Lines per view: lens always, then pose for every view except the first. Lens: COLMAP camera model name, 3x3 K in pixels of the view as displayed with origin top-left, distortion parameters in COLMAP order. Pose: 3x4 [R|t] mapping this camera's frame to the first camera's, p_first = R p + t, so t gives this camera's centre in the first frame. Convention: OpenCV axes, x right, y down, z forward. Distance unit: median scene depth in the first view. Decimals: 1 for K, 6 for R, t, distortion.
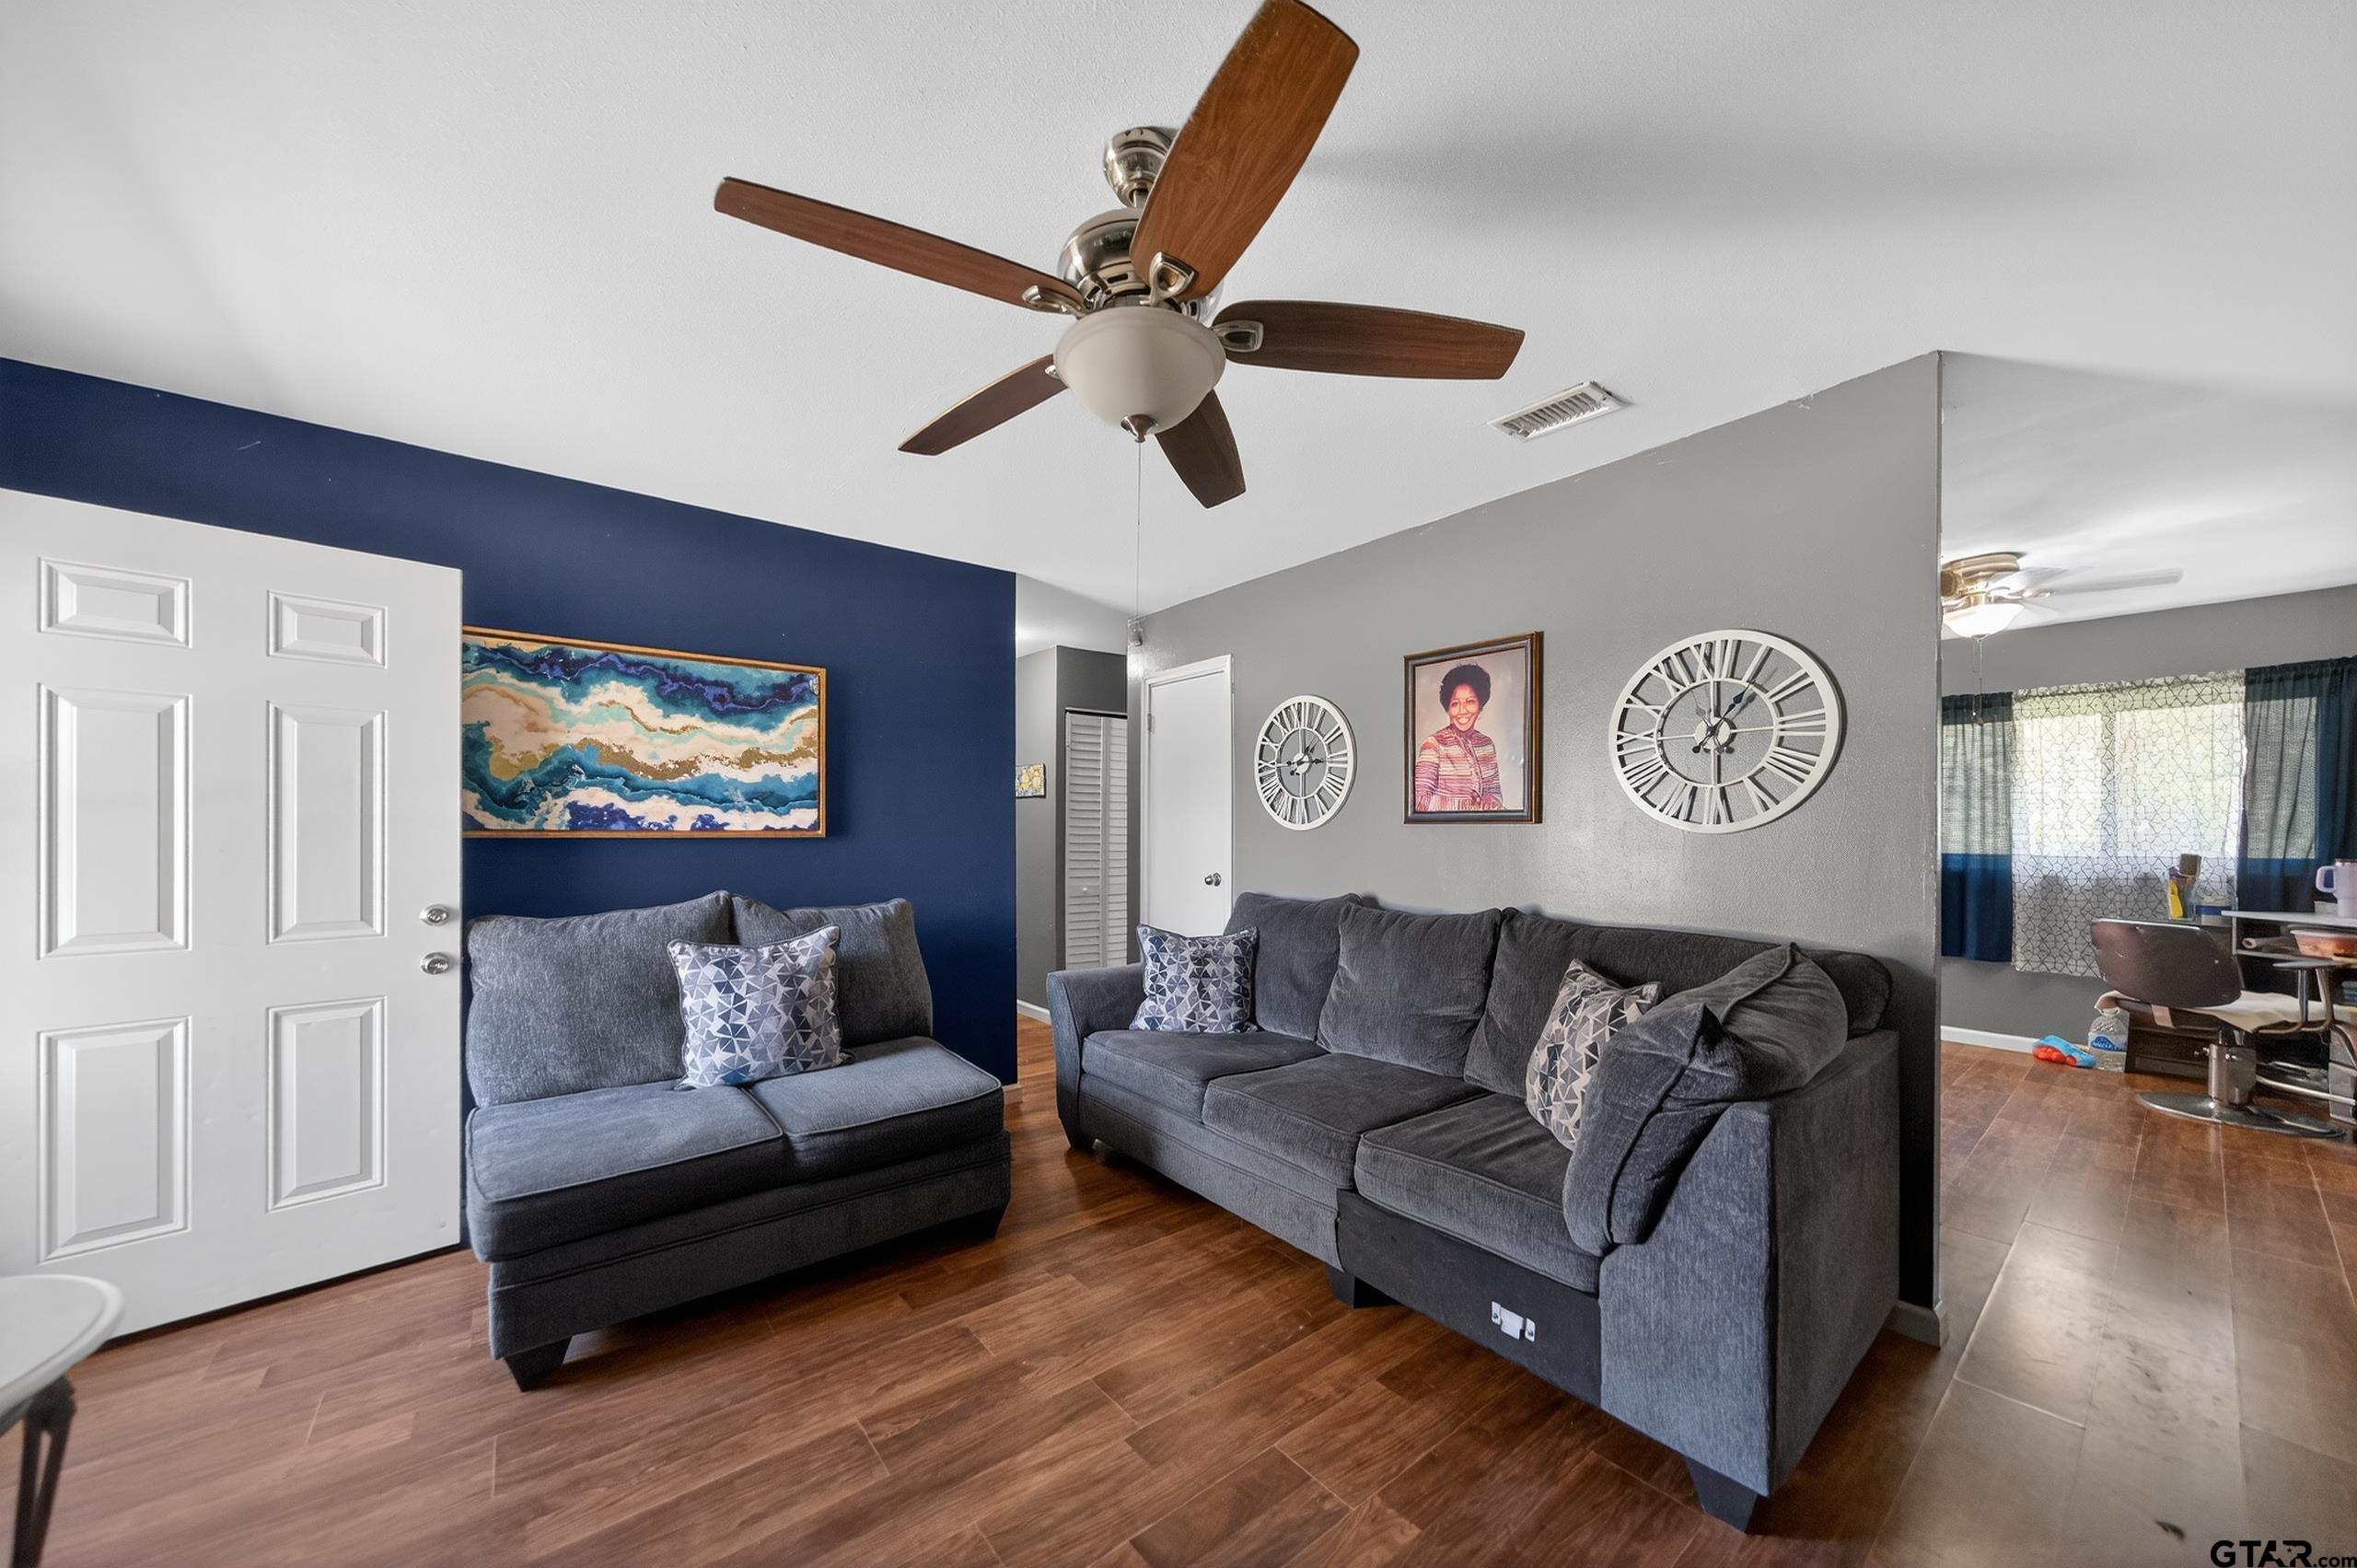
lens RADIAL K [[829.1, 0, 1174.1], [0, 829.1, 844.4], [0, 0, 1]] dist [0.000415, 0.000027]
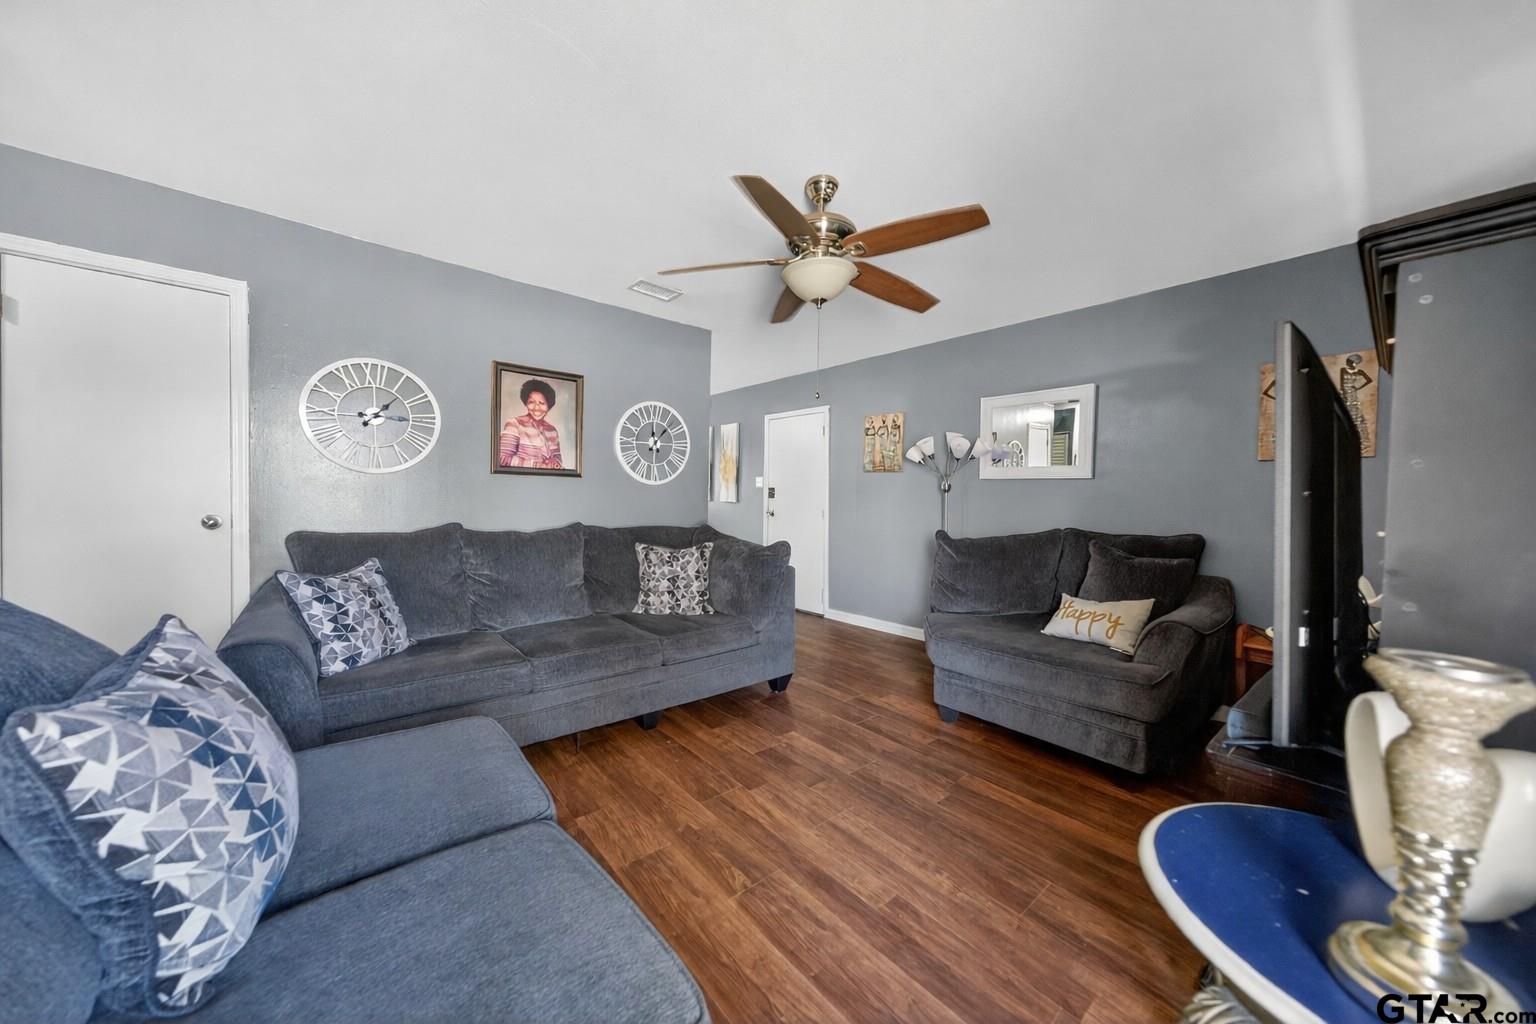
lens RADIAL K [[524.3, 0, 768.0], [0, 524.3, 512.0], [0, 0, 1]] dist [-0.017258, -0.000005]
pose [[-0.023775, -0.025806, 0.999384, -0.718289], [-0.001929, 0.999666, 0.025767, 0.020607], [-0.999715, -0.001315, -0.023817, 0.563388]]
